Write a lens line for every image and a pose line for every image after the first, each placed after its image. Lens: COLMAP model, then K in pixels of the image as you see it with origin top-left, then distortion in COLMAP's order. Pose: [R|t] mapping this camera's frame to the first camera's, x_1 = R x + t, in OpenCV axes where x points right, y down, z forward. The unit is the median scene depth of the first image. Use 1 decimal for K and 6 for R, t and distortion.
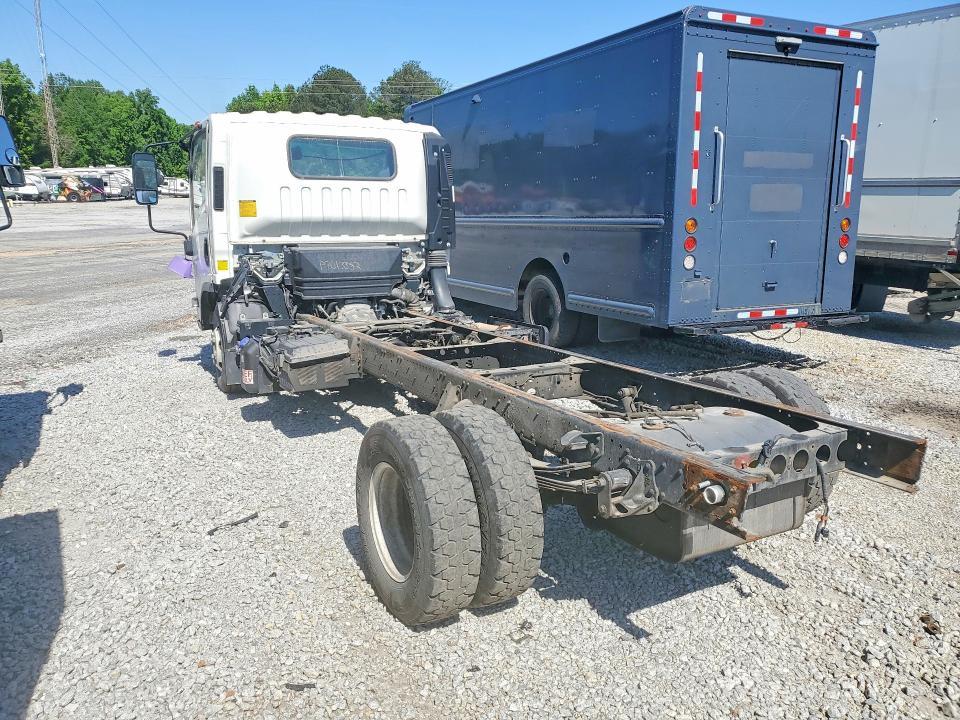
lens RADIAL K [[795.0, 0, 478.8], [0, 795.0, 360.8], [0, 0, 1]] dist [0.006622, -0.024438]
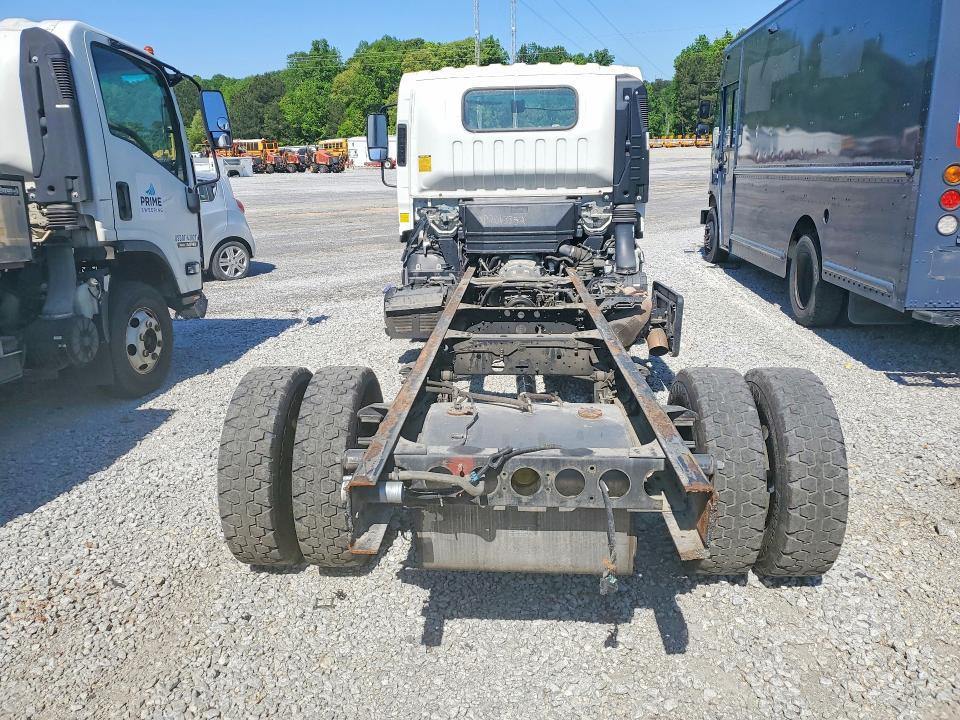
lens RADIAL K [[795.0, 0, 477.6], [0, 795.0, 362.1], [0, 0, 1]] dist [0.006622, -0.024438]
pose [[0.816348, 0.115960, -0.565799, 0.379010], [-0.084559, 0.993078, 0.081526, -0.021716], [0.571336, -0.018710, 0.820503, 0.165625]]
